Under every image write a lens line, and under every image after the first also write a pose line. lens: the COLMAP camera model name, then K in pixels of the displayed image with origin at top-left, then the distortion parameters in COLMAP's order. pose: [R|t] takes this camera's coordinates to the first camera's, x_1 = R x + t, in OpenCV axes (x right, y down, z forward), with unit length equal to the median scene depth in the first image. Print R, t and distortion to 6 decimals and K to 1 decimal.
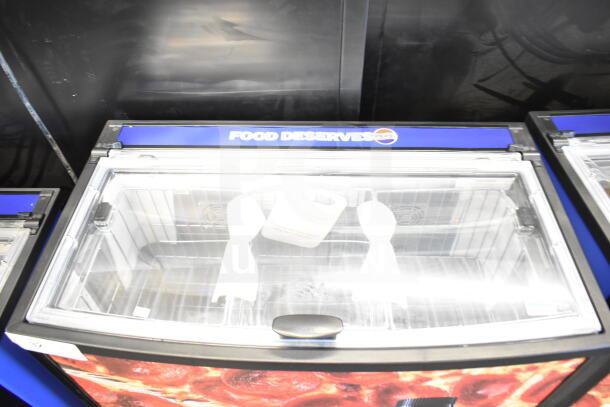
lens RADIAL K [[463.0, 0, 305.0], [0, 463.0, 203.5], [0, 0, 1]] dist [-0.013027, -0.004733]
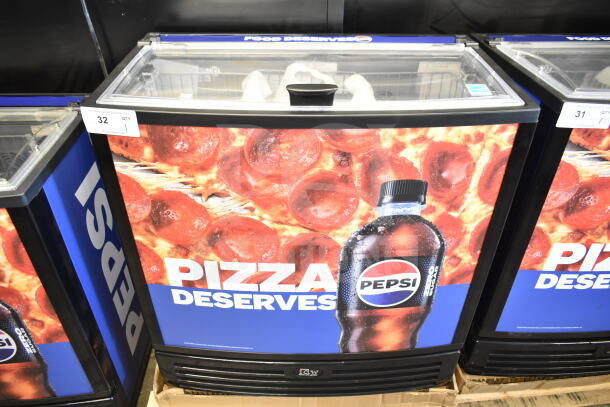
lens RADIAL K [[463.0, 0, 305.0], [0, 463.0, 203.5], [0, 0, 1]] dist [-0.013027, -0.004733]
pose [[0.999145, -0.002781, 0.041246, -0.048436], [0.011750, 0.975689, -0.218846, 0.604938], [-0.039635, 0.219144, 0.974887, -0.175741]]
